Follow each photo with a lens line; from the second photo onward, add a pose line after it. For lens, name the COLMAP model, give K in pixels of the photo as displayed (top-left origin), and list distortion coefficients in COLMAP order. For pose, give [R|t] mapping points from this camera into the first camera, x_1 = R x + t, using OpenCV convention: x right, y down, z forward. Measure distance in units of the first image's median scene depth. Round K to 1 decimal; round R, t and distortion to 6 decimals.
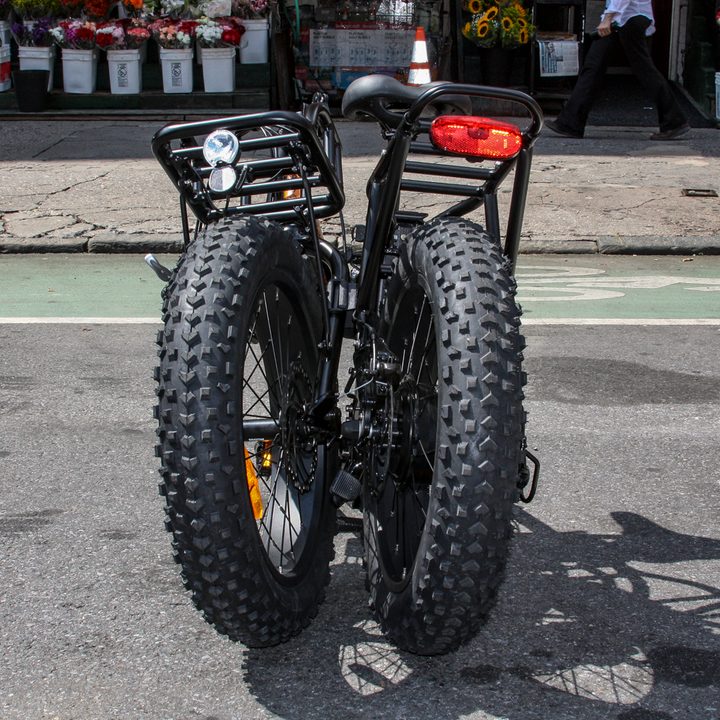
lens RADIAL K [[1705.3, 0, 360.0], [0, 1705.3, 360.0], [0, 0, 1]] dist [-0.186741, 0.255444]
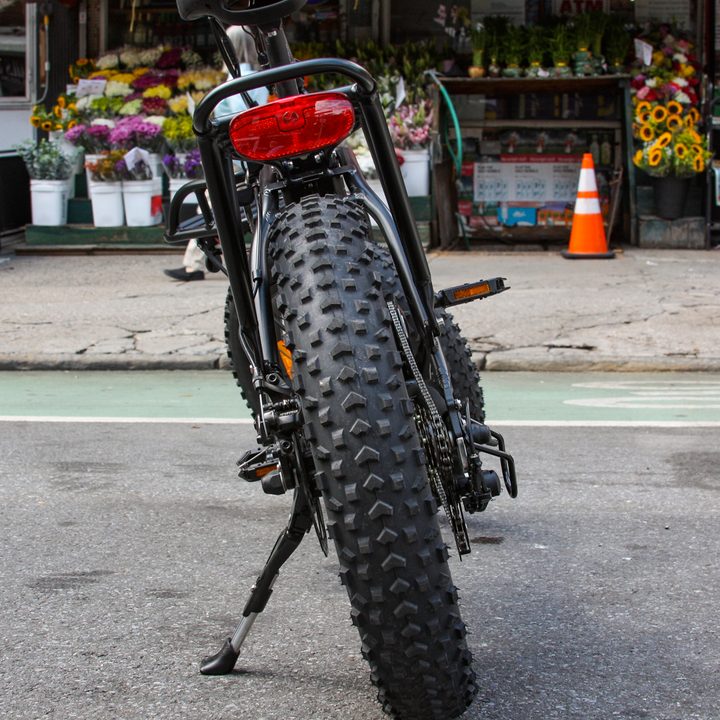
lens RADIAL K [[1705.3, 0, 360.0], [0, 1705.3, 360.0], [0, 0, 1]] dist [-0.186741, 0.255444]
pose [[0.990449, -0.000966, -0.137875, 0.039939], [-0.019344, 0.989111, -0.145892, 0.057241], [0.136515, 0.147165, 0.979646, 0.072322]]
